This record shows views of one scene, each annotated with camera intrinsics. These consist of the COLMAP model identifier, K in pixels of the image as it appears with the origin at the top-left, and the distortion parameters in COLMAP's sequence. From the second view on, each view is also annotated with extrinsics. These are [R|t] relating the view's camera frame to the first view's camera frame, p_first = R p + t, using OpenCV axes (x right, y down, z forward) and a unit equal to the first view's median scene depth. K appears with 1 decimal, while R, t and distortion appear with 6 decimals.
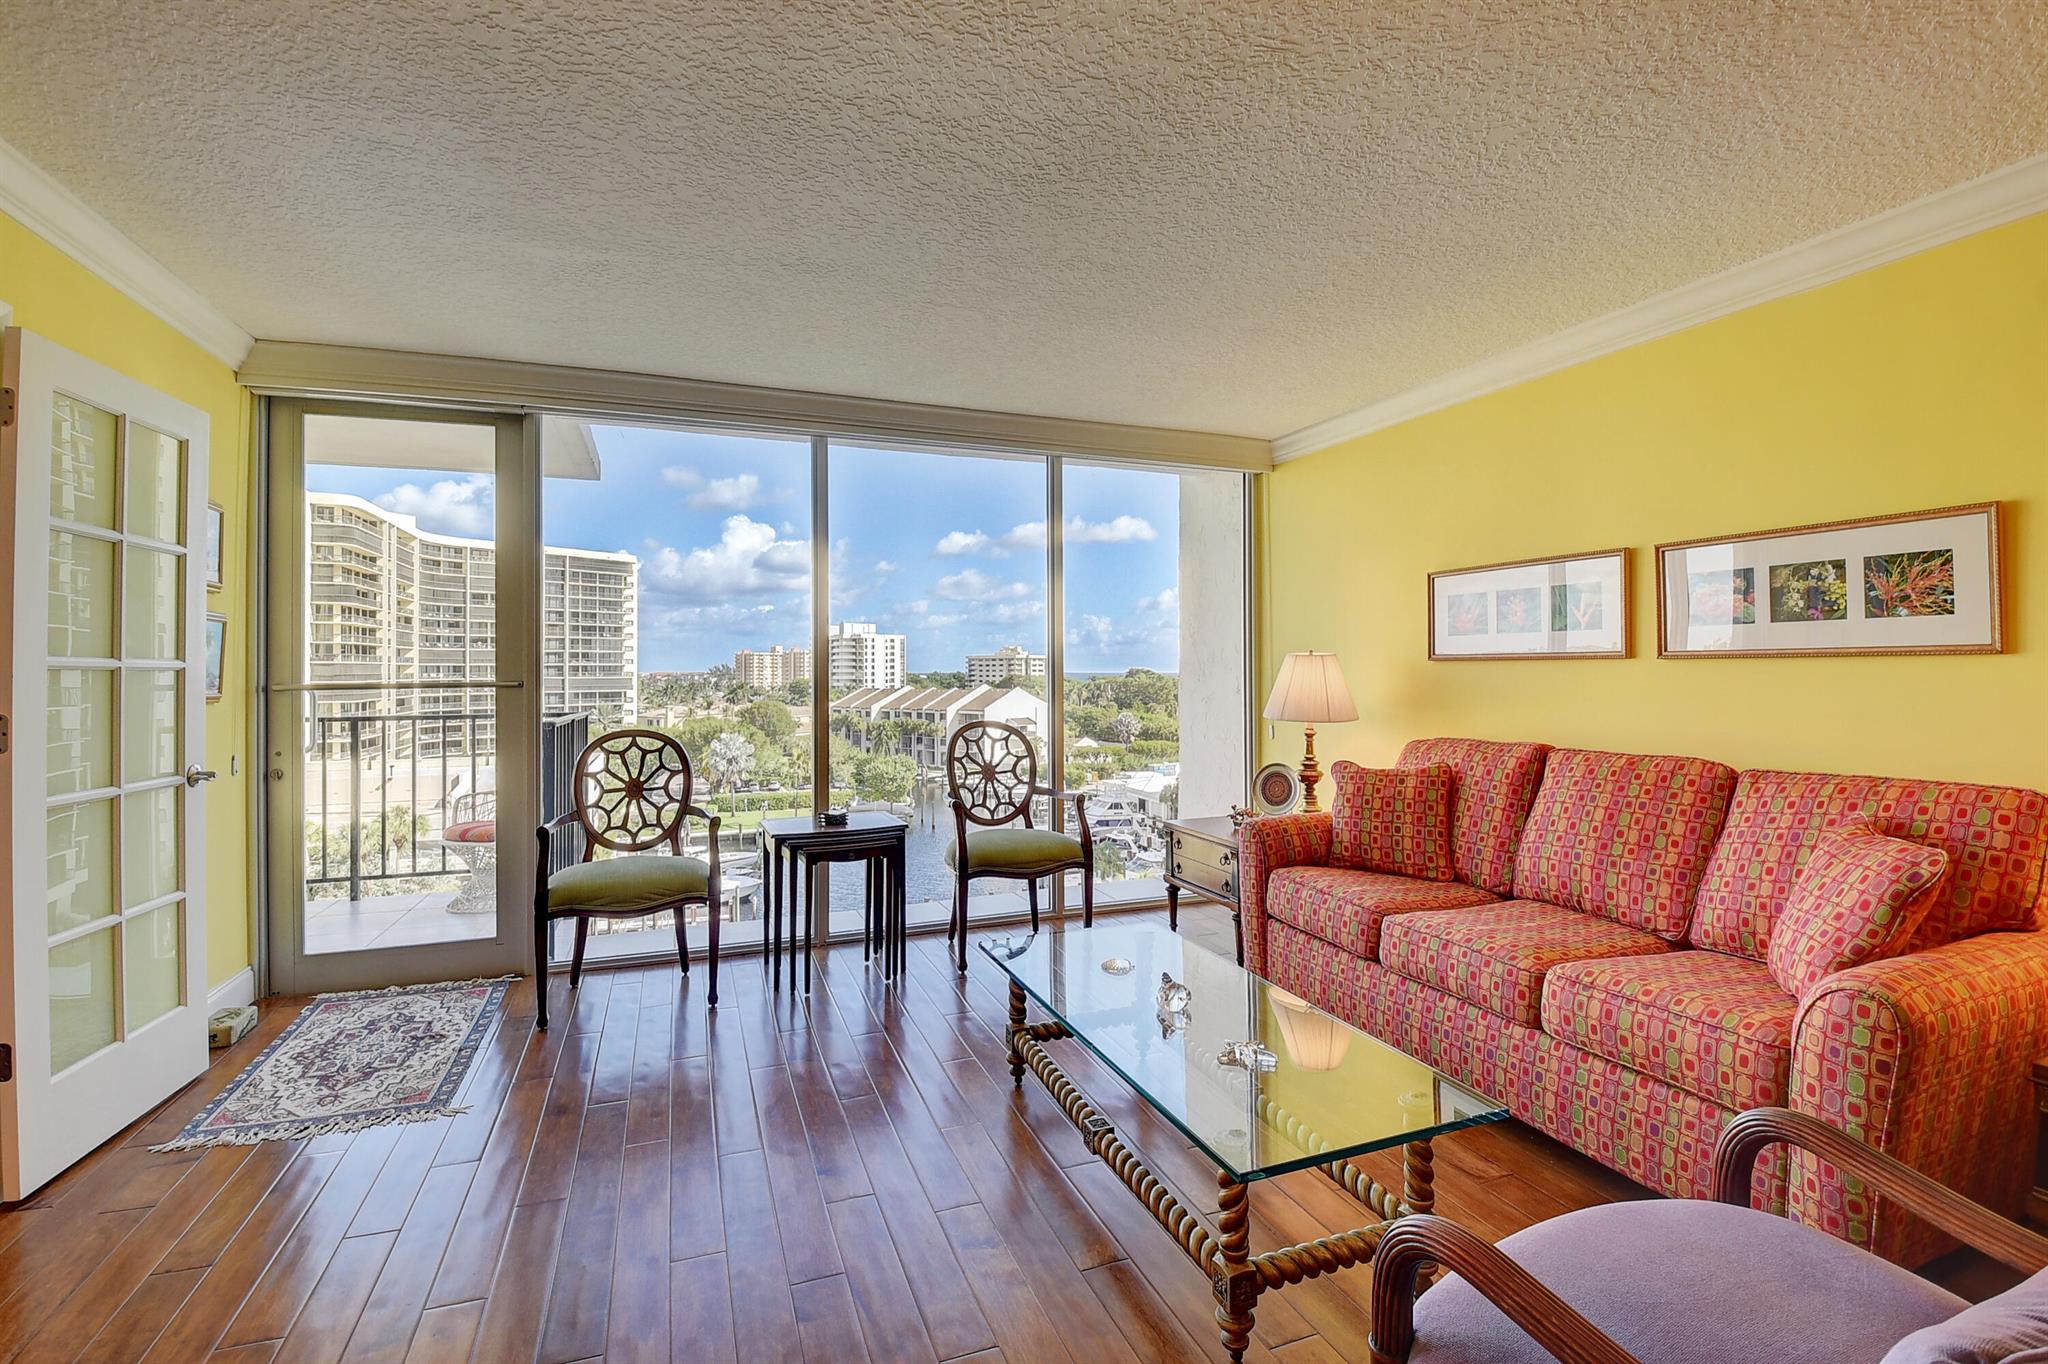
lens RADIAL K [[903.6, 0, 1011.6], [0, 903.6, 667.6], [0, 0, 1]] dist [-0.000582, -0.015288]
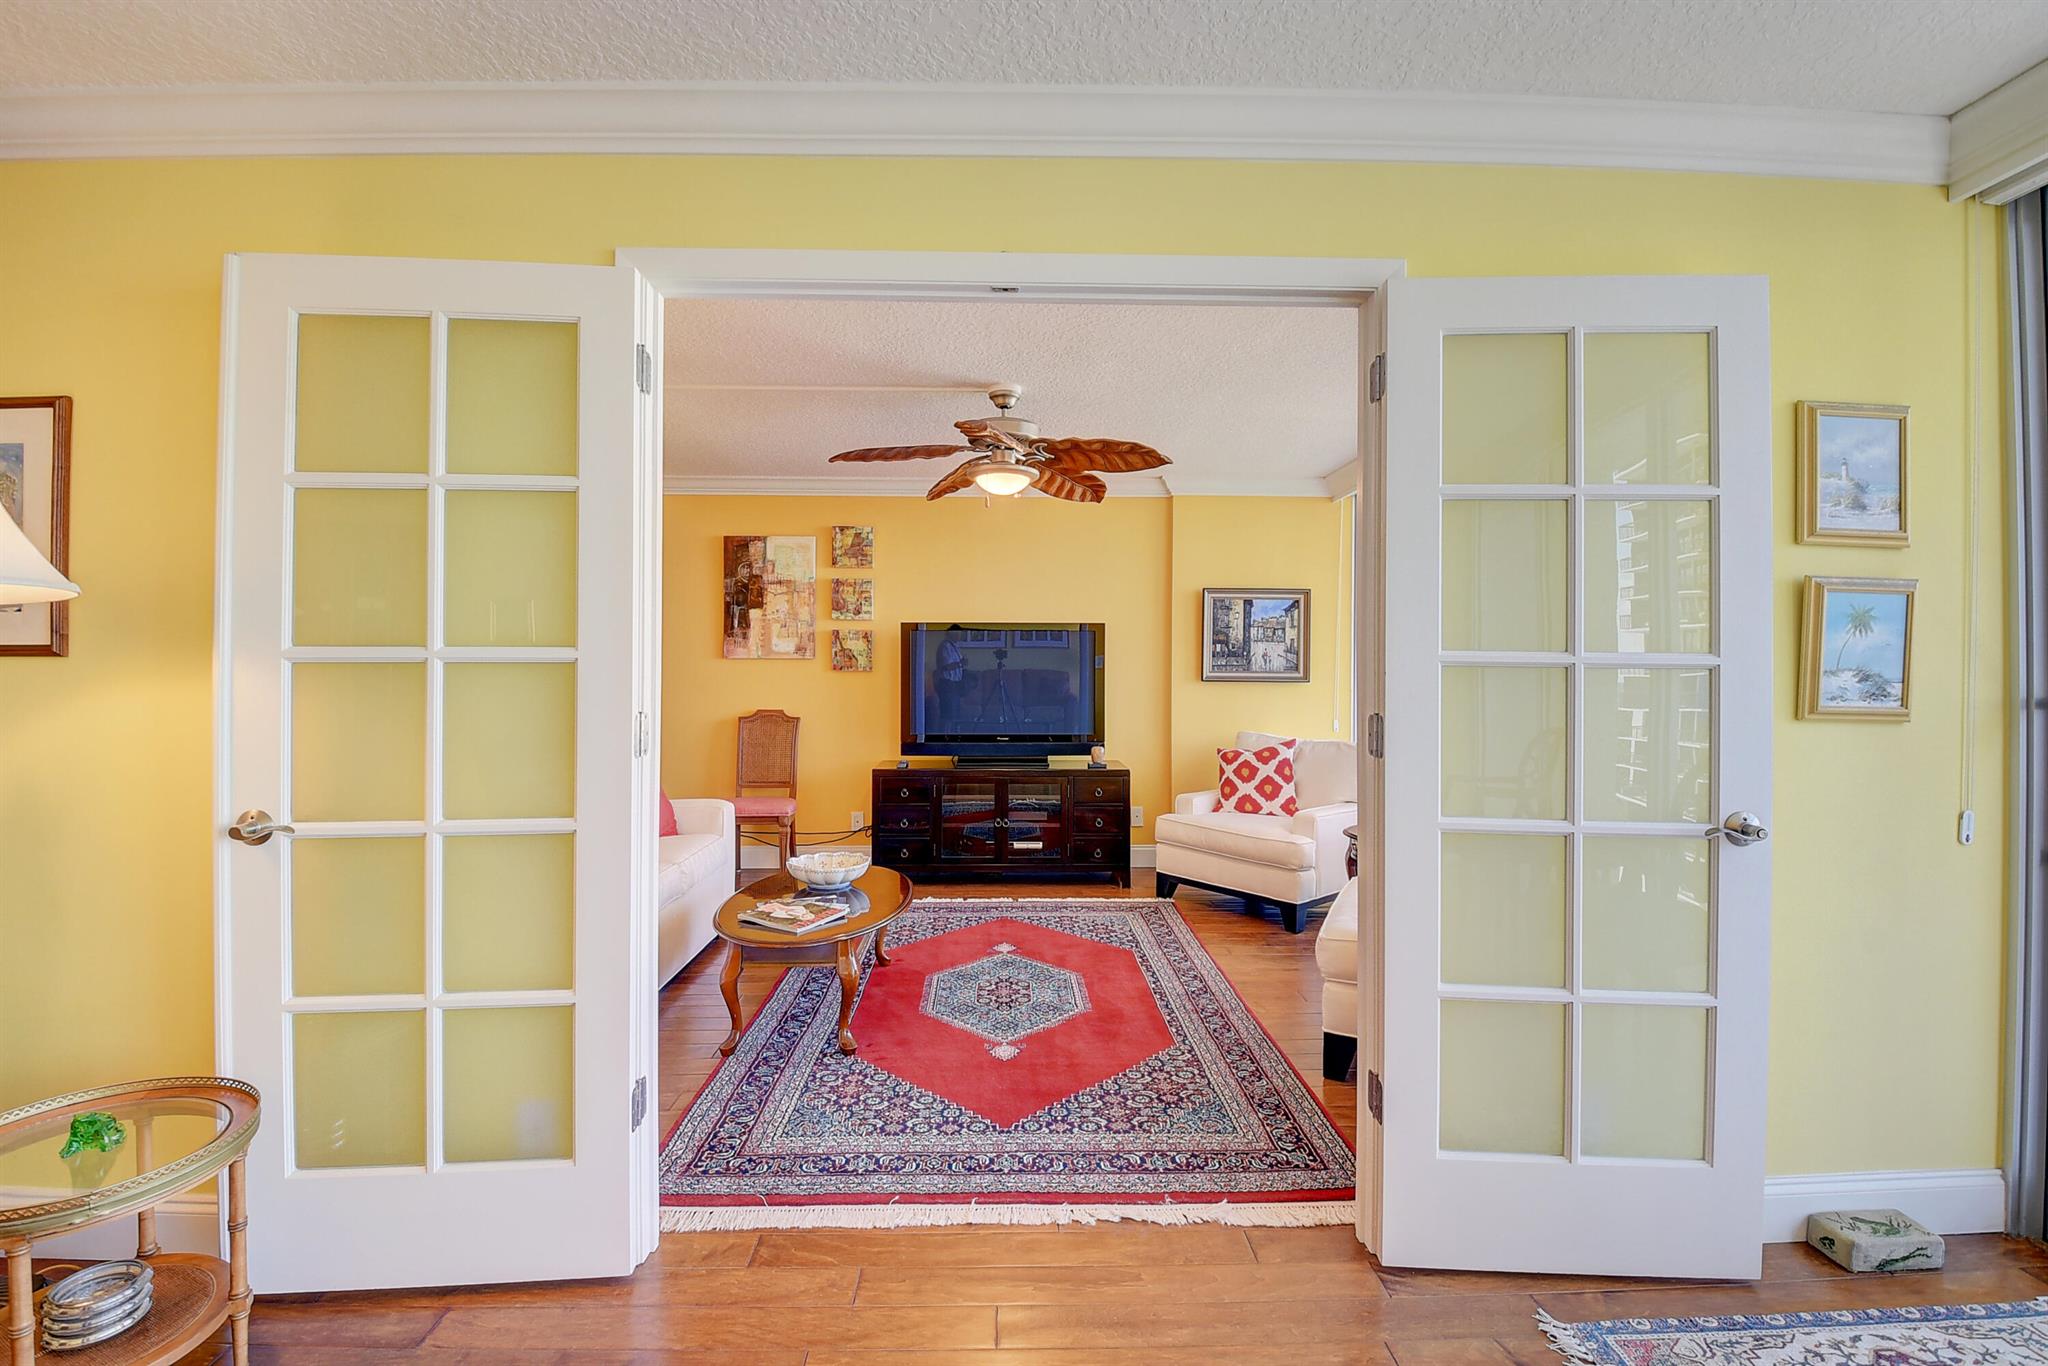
lens RADIAL K [[903.6, 0, 1018.2], [0, 903.6, 654.7], [0, 0, 1]] dist [-0.000582, -0.015288]
pose [[-0.327048, -0.010692, -0.944947, -0.072834], [-0.006784, 0.999937, -0.008966, 0.001860], [0.944984, 0.003478, -0.327099, 0.458040]]
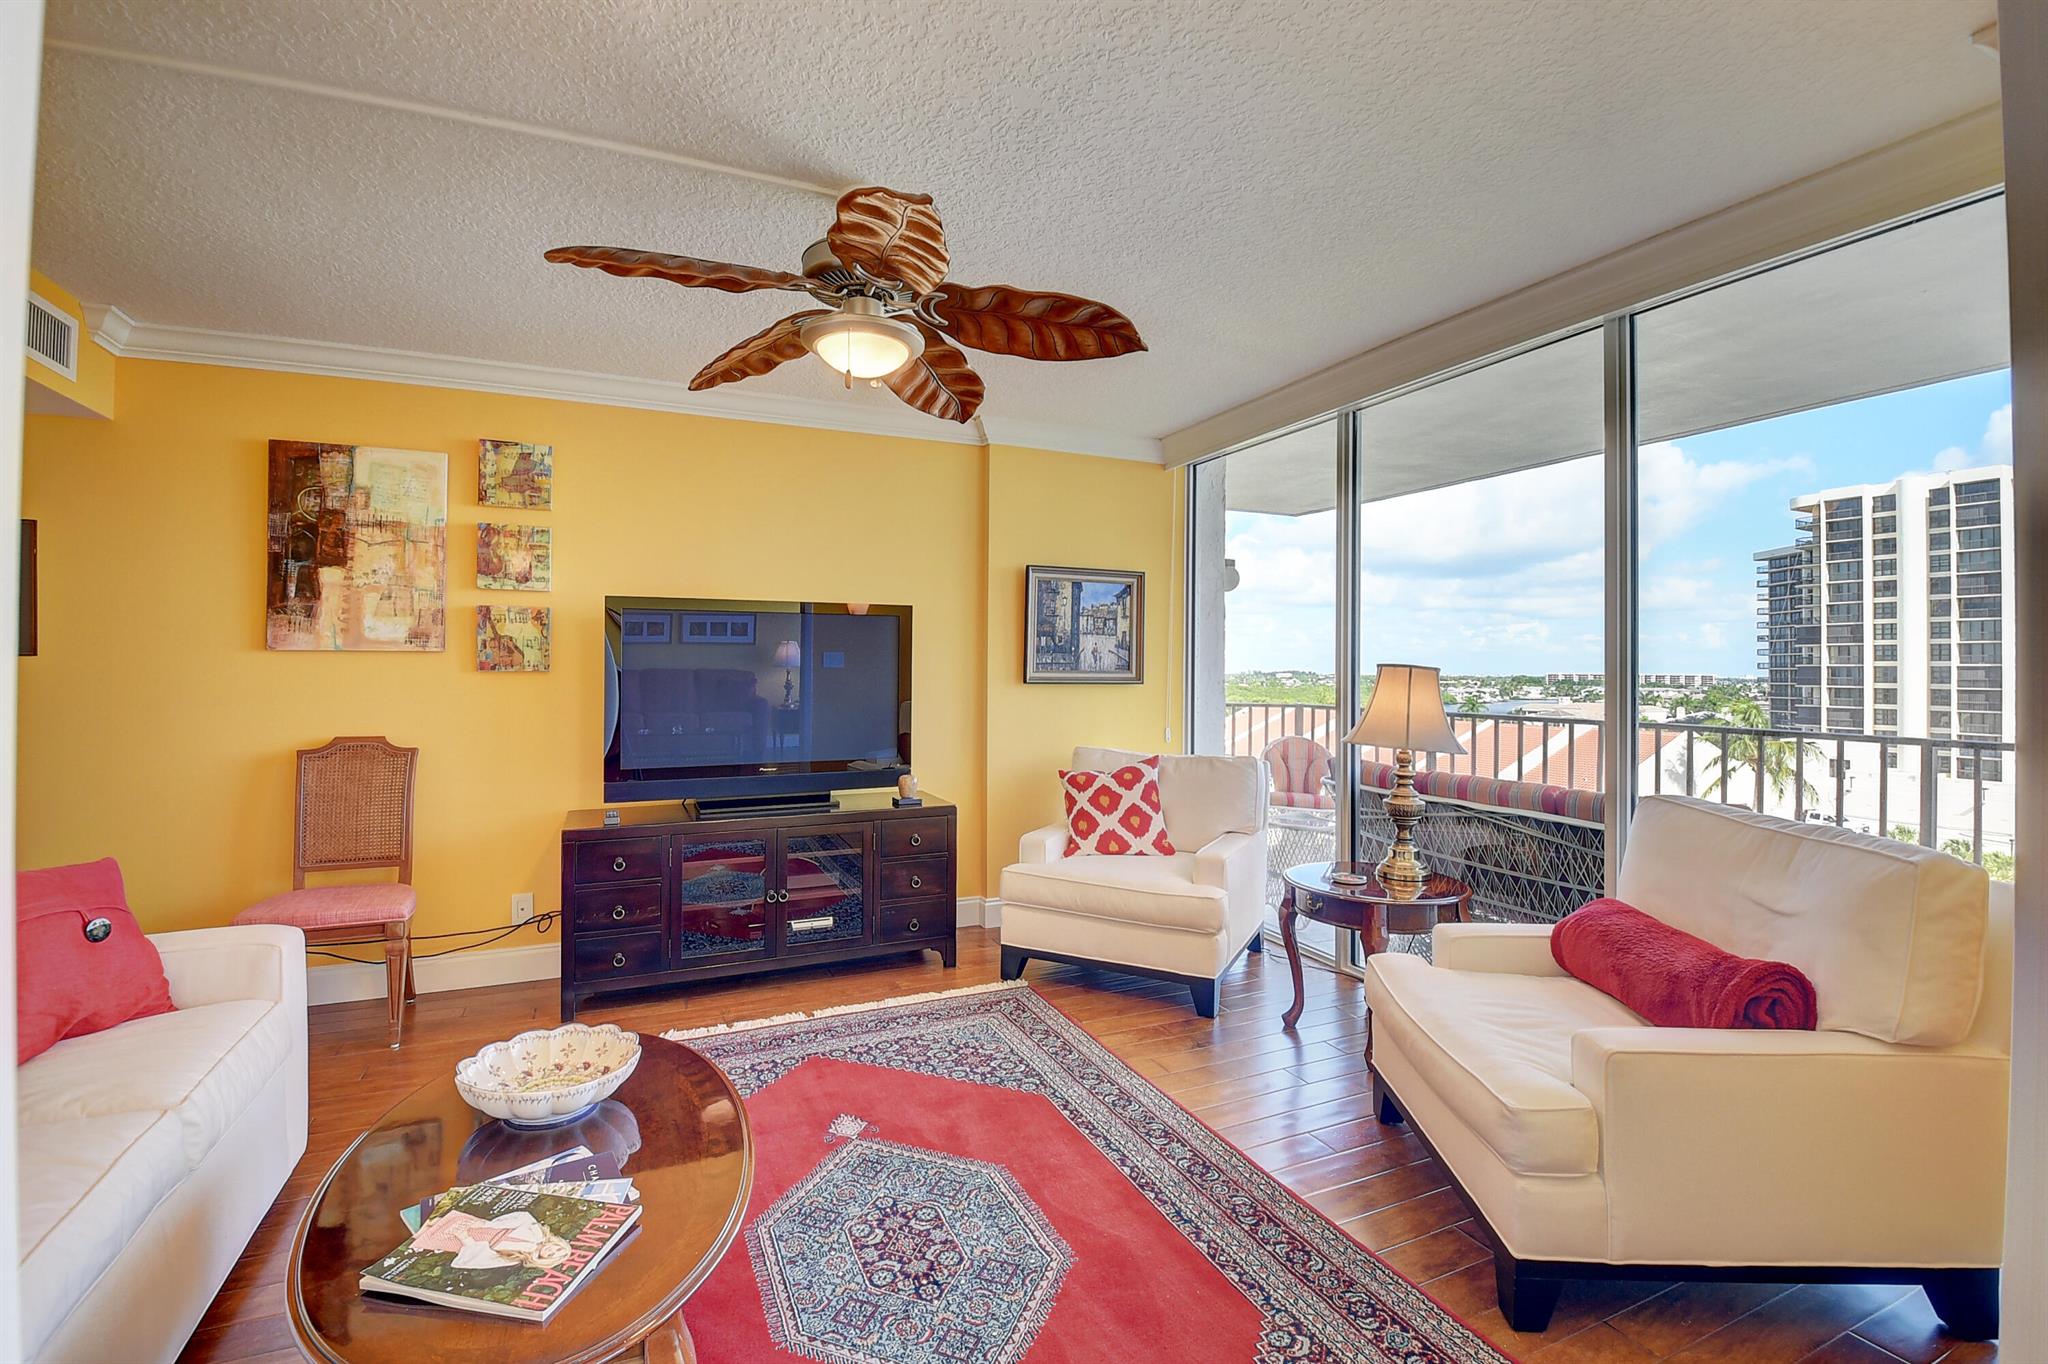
lens RADIAL K [[903.6, 0, 1024.0], [0, 903.6, 654.4], [0, 0, 1]] dist [-0.000582, -0.015288]
pose [[0.070268, -0.010638, -0.997471, -0.382021], [-0.008202, 0.999903, -0.011242, 0.005302], [0.997494, 0.008971, 0.070174, 0.204059]]
